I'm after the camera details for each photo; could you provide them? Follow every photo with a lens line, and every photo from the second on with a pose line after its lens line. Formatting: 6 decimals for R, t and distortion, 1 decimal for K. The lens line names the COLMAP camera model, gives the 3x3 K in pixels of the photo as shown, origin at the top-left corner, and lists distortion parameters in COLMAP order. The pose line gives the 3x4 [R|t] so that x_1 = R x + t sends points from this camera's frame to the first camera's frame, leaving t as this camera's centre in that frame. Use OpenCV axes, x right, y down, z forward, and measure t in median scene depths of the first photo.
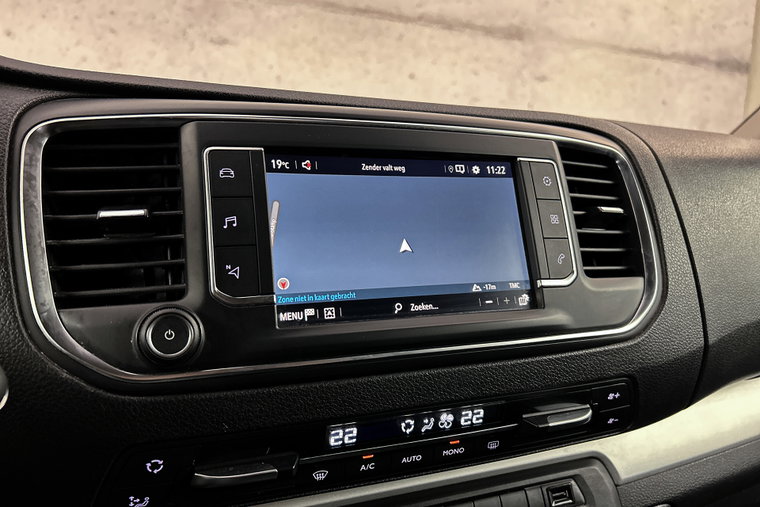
lens RADIAL K [[585.3, 0, 392.3], [0, 585.3, 258.8], [0, 0, 1]] dist [0.057699, -0.070555]
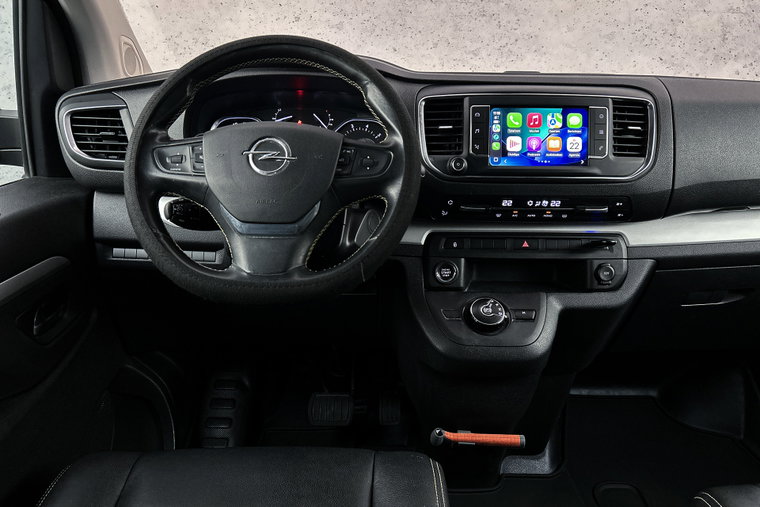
lens RADIAL K [[585.3, 0, 384.5], [0, 585.3, 254.0], [0, 0, 1]] dist [0.057699, -0.070555]
pose [[0.927579, 0.124181, -0.352386, 0.447204], [-0.045116, 0.973476, 0.224295, -0.100908], [0.370892, -0.192153, 0.908579, -2.131370]]
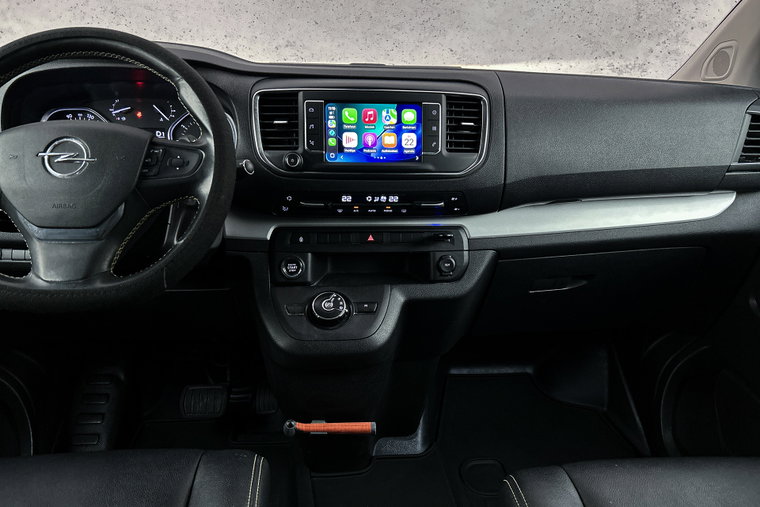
lens RADIAL K [[585.3, 0, 387.2], [0, 585.3, 257.6], [0, 0, 1]] dist [0.057699, -0.070555]
pose [[0.956896, 0.124123, -0.262571, 0.996912], [-0.050402, 0.961327, 0.270757, -0.251842], [0.286024, -0.245852, 0.926146, -1.920046]]
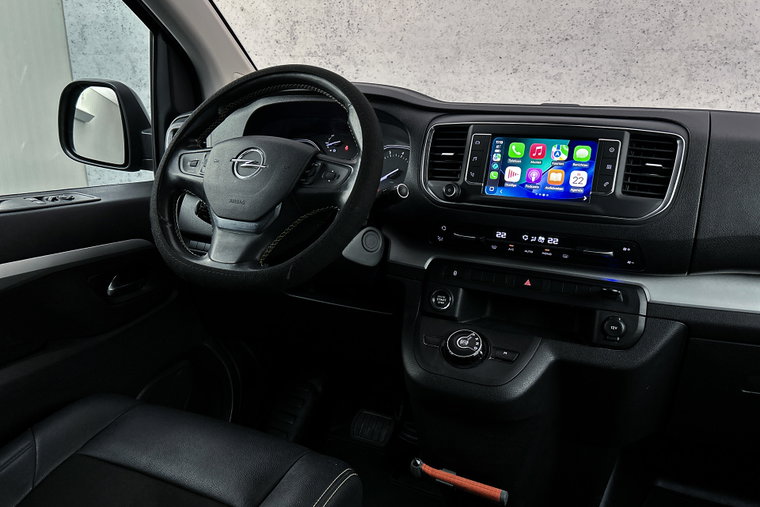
lens RADIAL K [[585.3, 0, 377.6], [0, 585.3, 256.2], [0, 0, 1]] dist [0.057699, -0.070555]
pose [[0.678887, 0.194448, -0.708027, 1.639496], [-0.099495, 0.979764, 0.173677, -0.043171], [0.727470, -0.047462, 0.684496, -1.501958]]
